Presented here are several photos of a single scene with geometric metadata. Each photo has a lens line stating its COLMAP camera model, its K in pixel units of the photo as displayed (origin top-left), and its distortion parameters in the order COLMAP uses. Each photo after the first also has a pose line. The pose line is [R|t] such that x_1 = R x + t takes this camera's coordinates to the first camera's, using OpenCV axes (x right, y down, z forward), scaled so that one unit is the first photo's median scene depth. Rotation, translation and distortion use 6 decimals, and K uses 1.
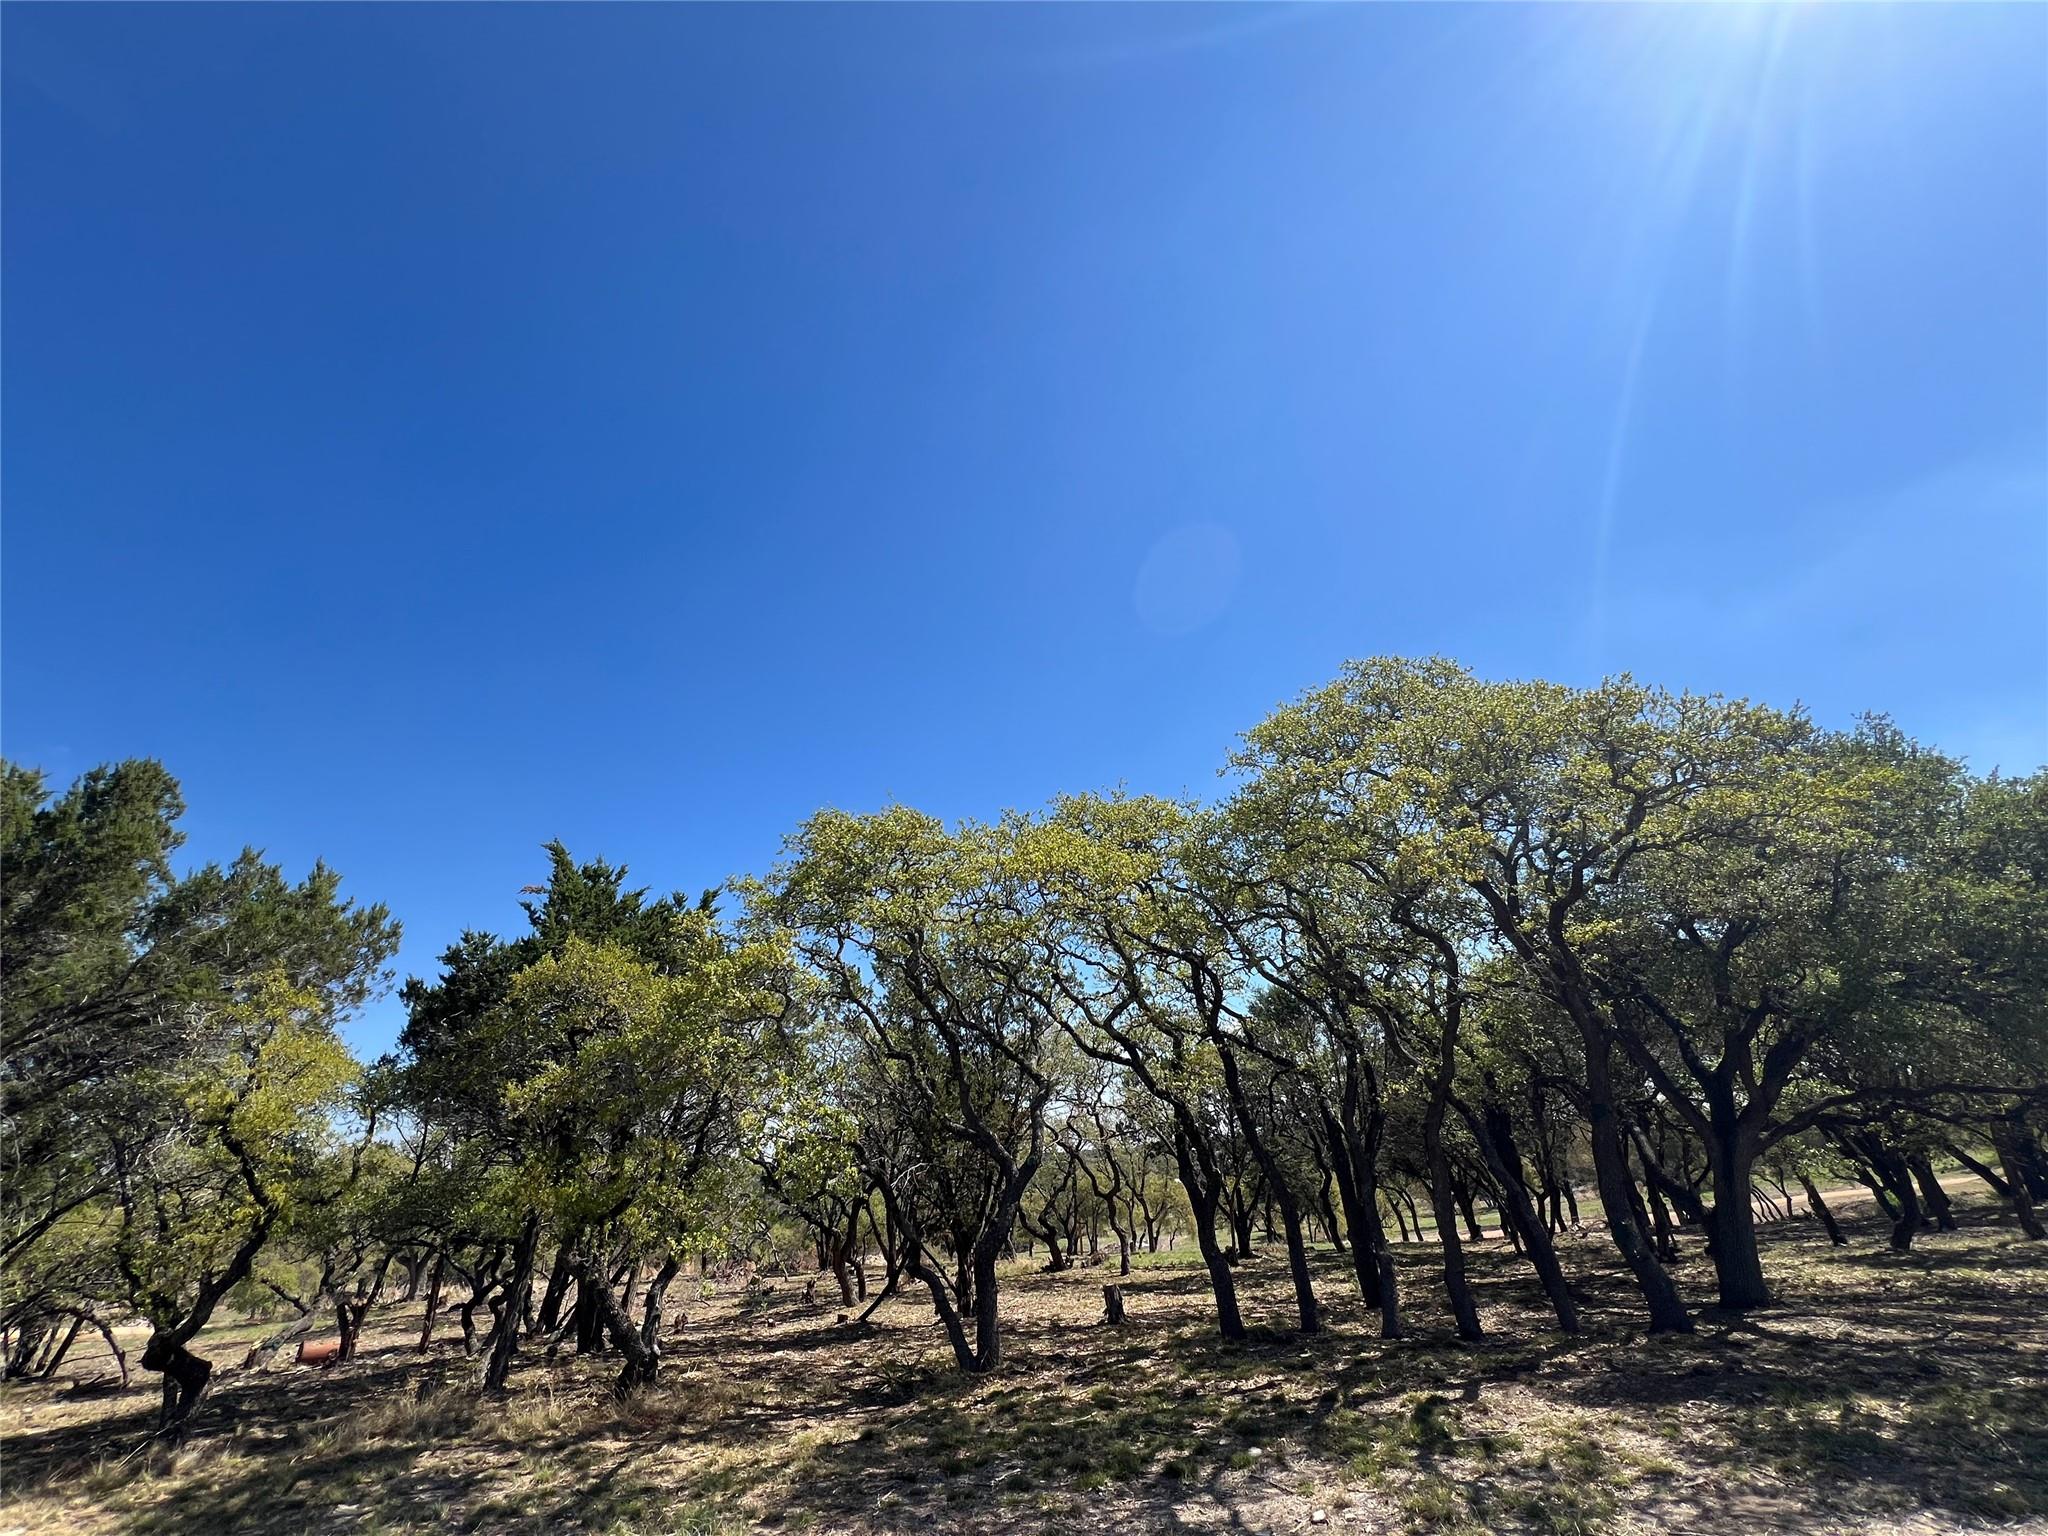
lens RADIAL K [[809.9, 0, 1025.8], [0, 809.9, 769.6], [0, 0, 1]] dist [-0.000527, 0.000658]
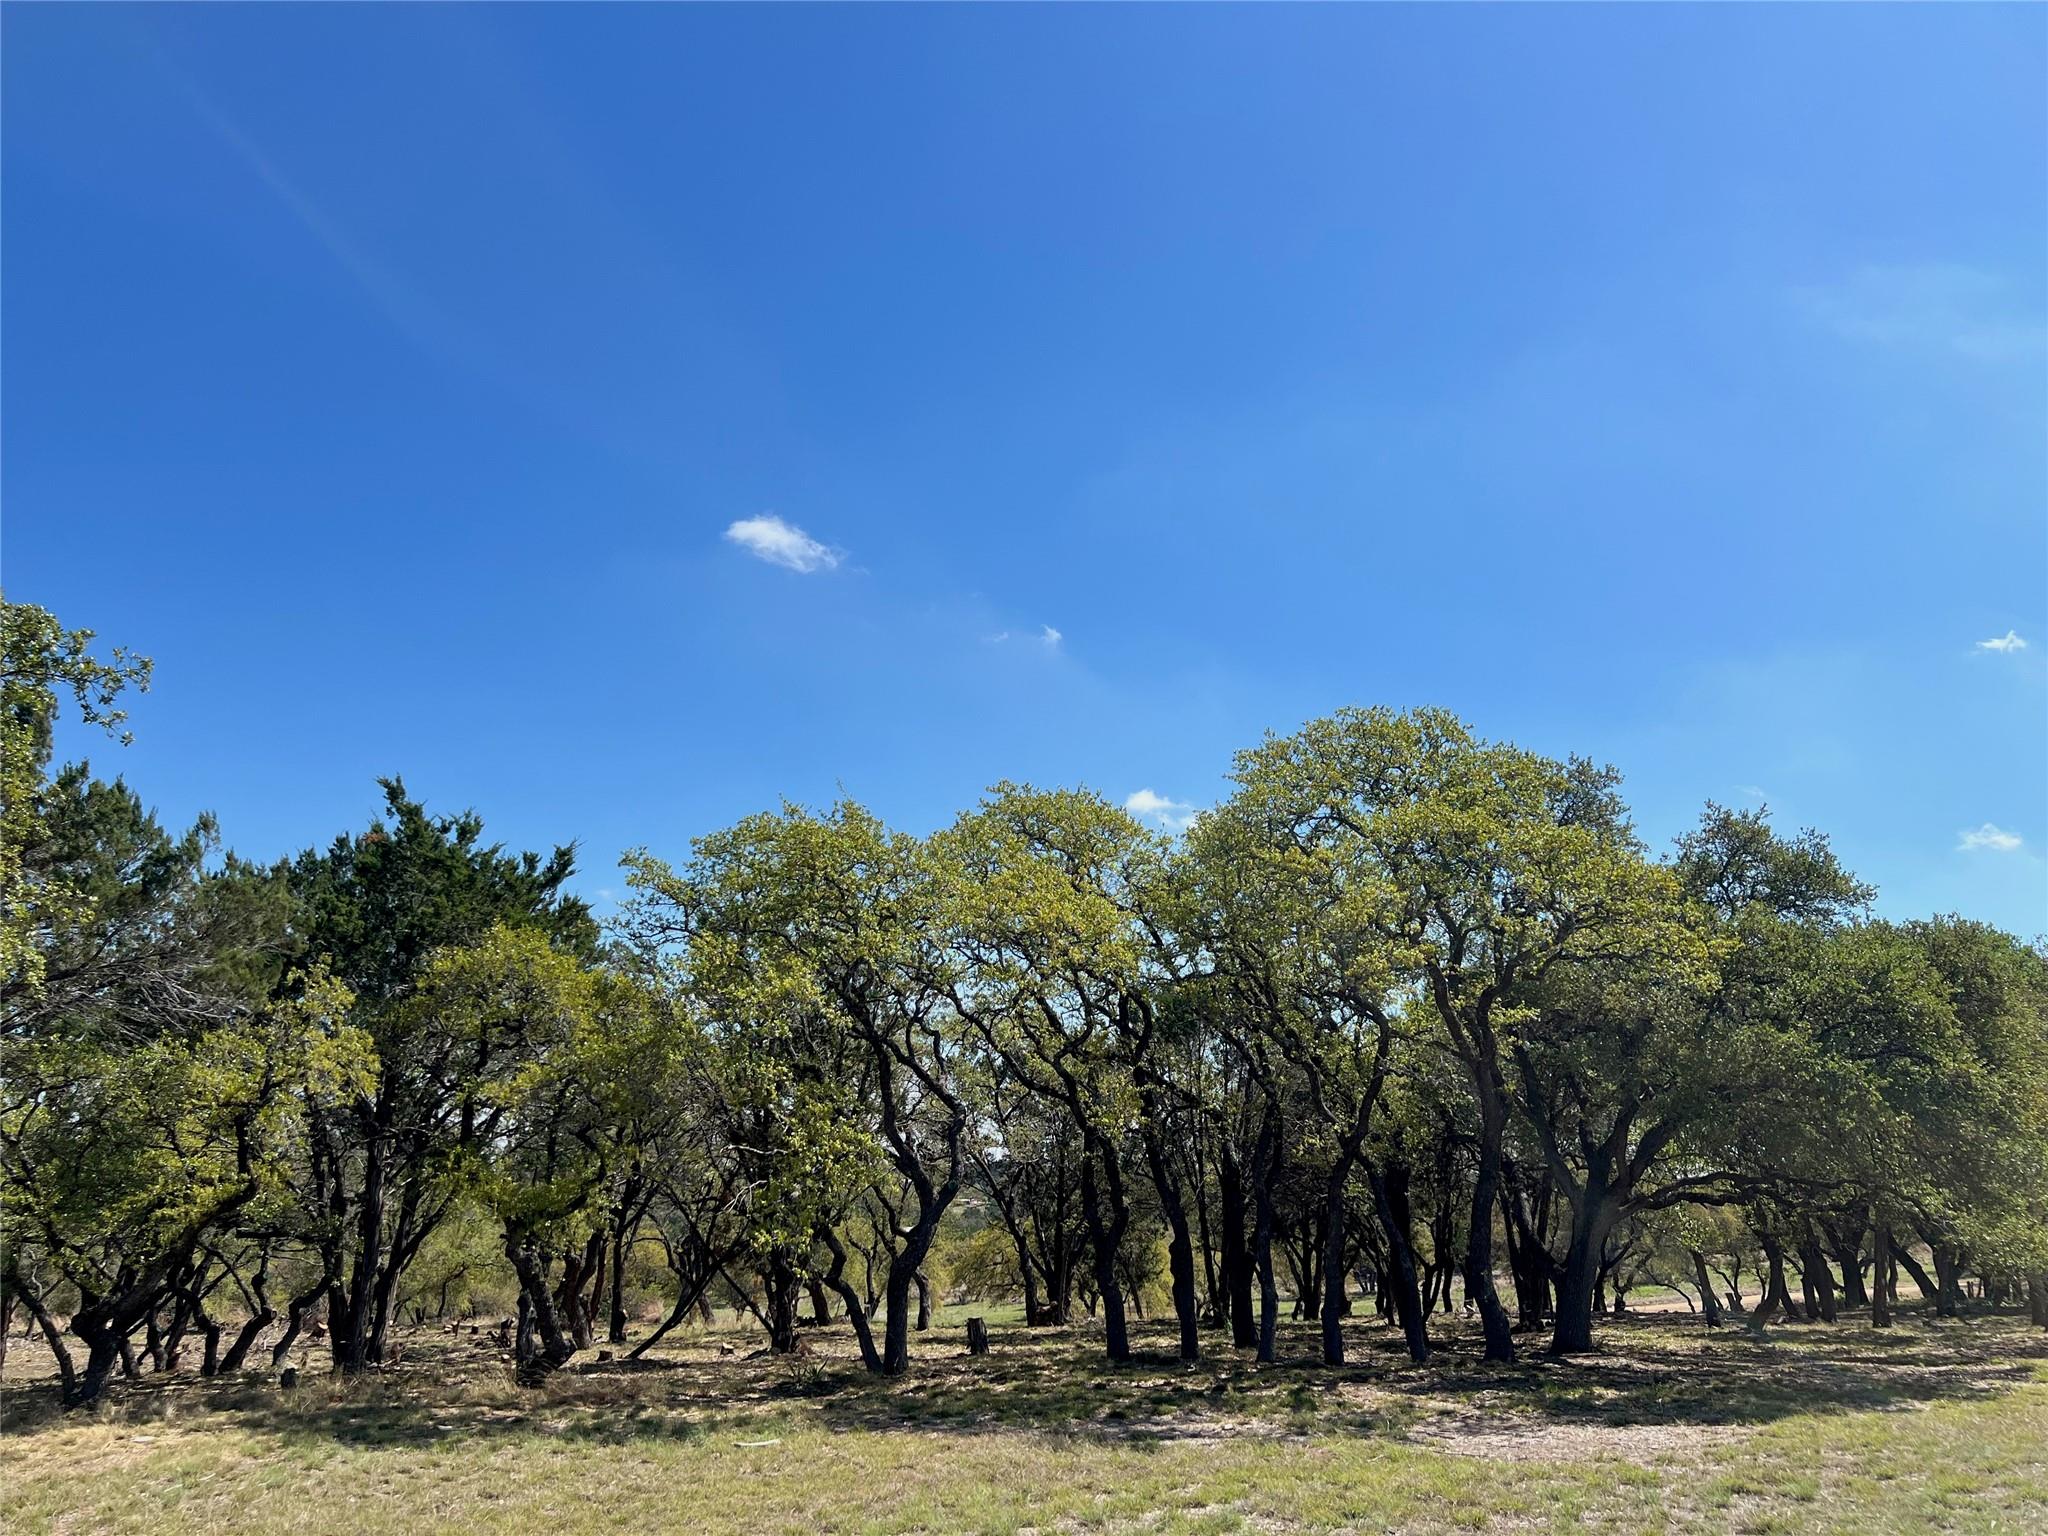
lens RADIAL K [[1519.7, 0, 1024.0], [0, 1519.7, 768.0], [0, 0, 1]] dist [0.038262, -0.034829]
pose [[0.965223, 0.124971, 0.229623, -0.407378], [-0.163248, 0.974170, 0.156026, -0.317557], [-0.204193, -0.188085, 0.960692, -0.708964]]
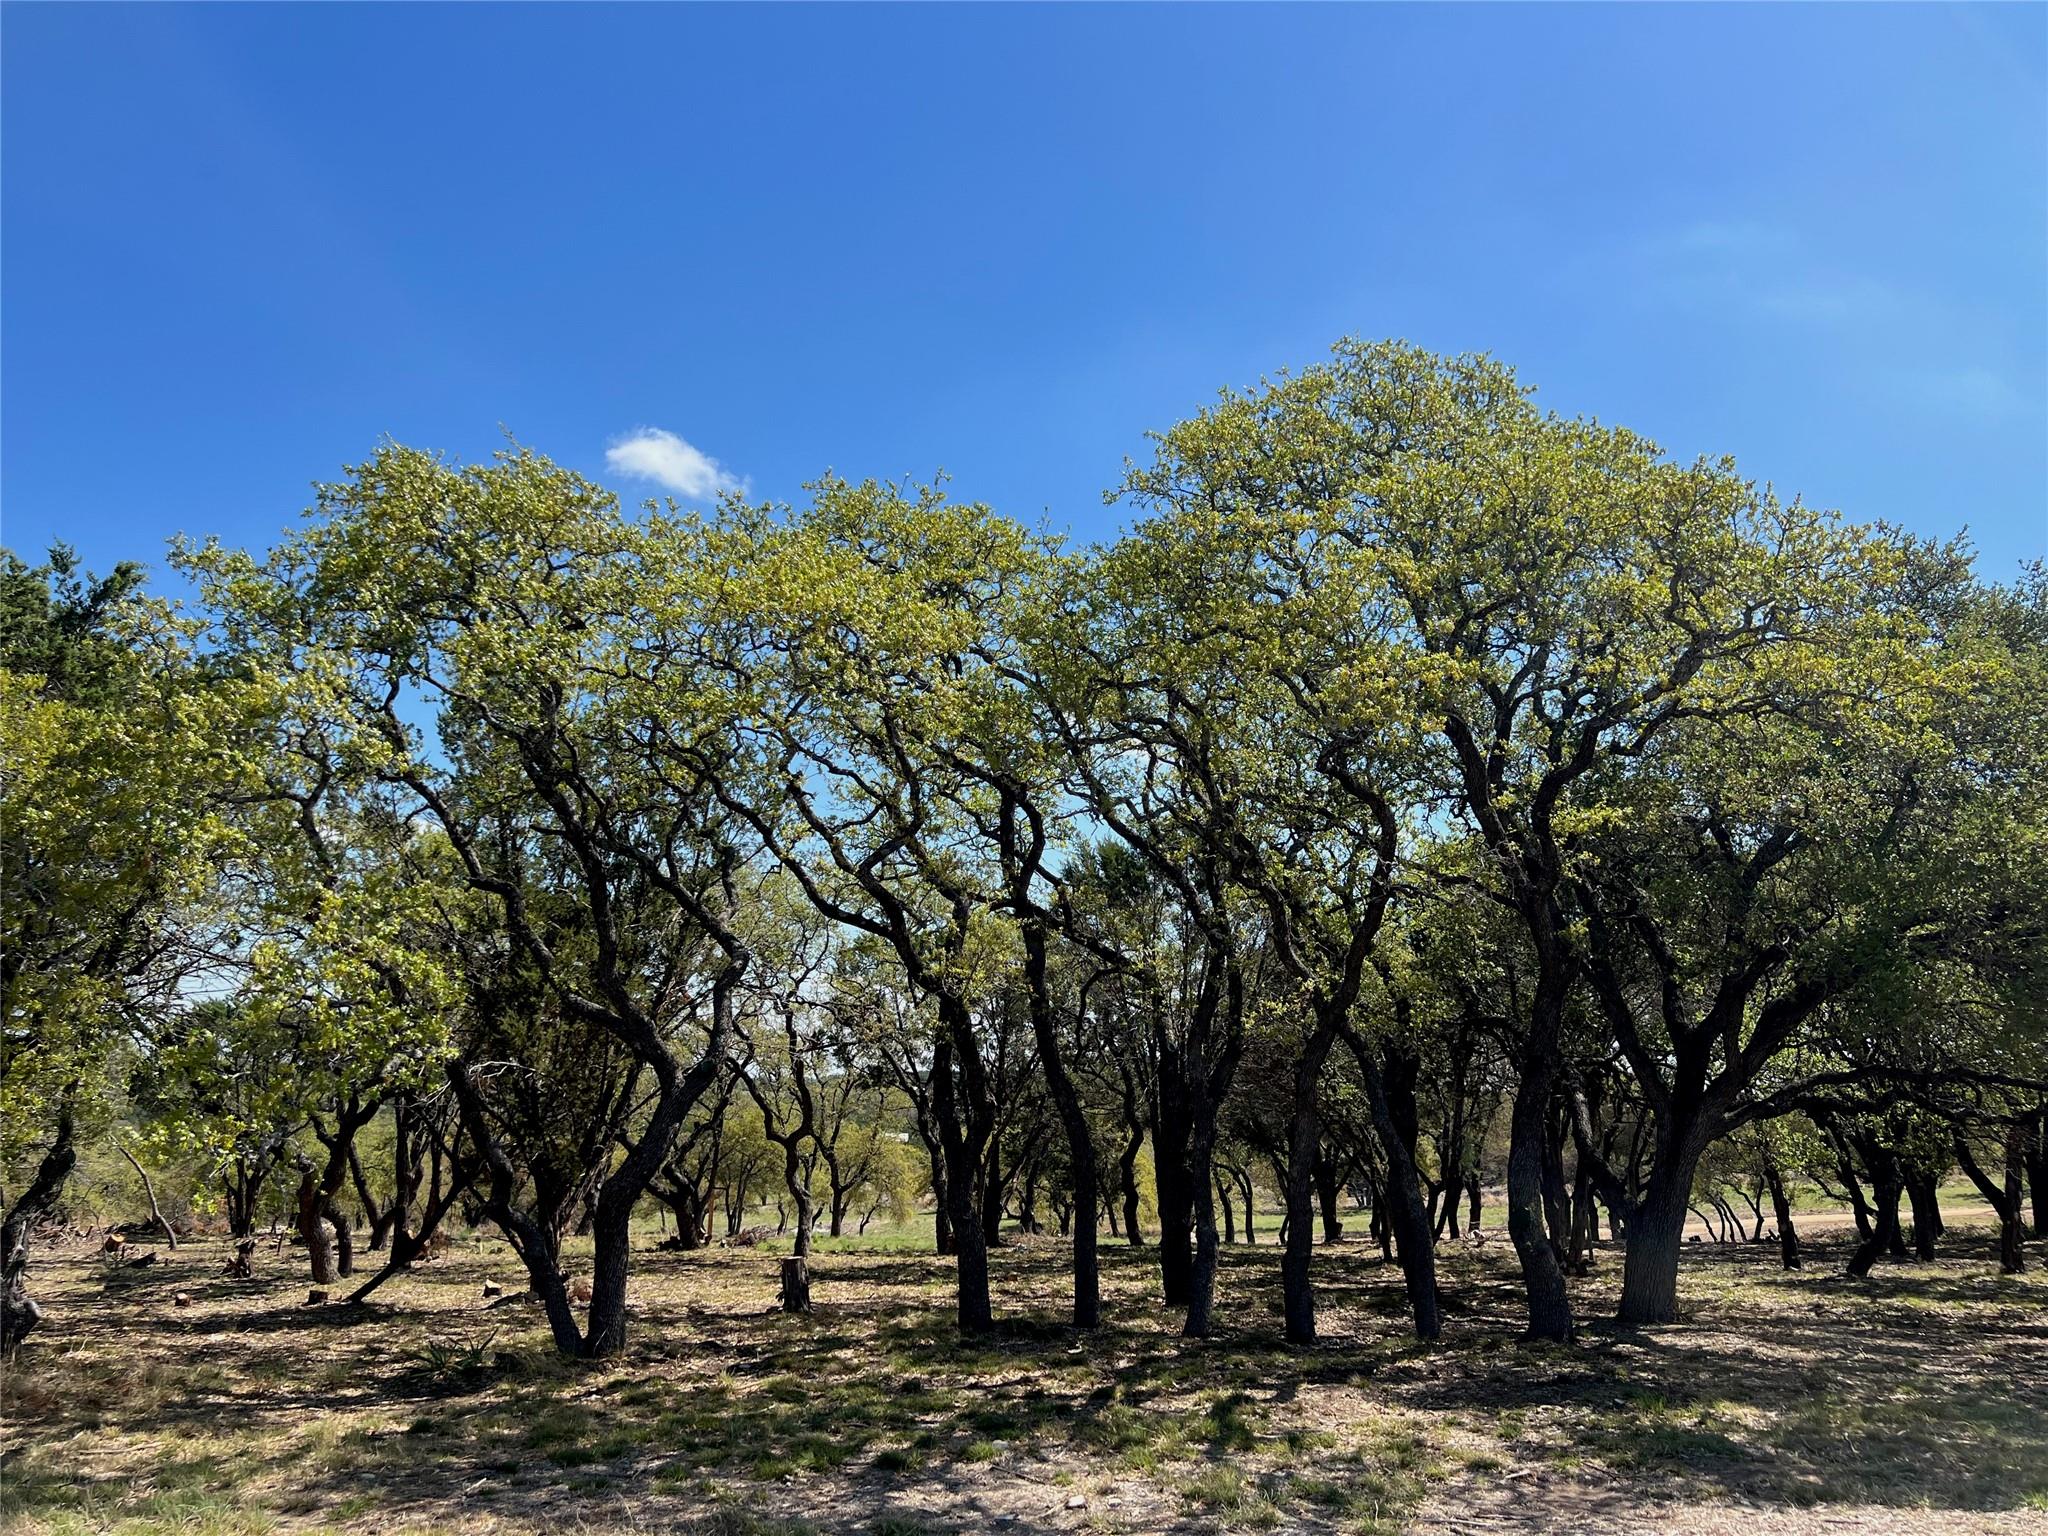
lens RADIAL K [[1519.7, 0, 1024.0], [0, 1519.7, 768.0], [0, 0, 1]] dist [0.038262, -0.034829]
pose [[0.965072, 0.123840, 0.230866, -0.060395], [-0.173911, 0.961886, 0.211021, -0.030362], [-0.195934, -0.243800, 0.949827, -0.113876]]
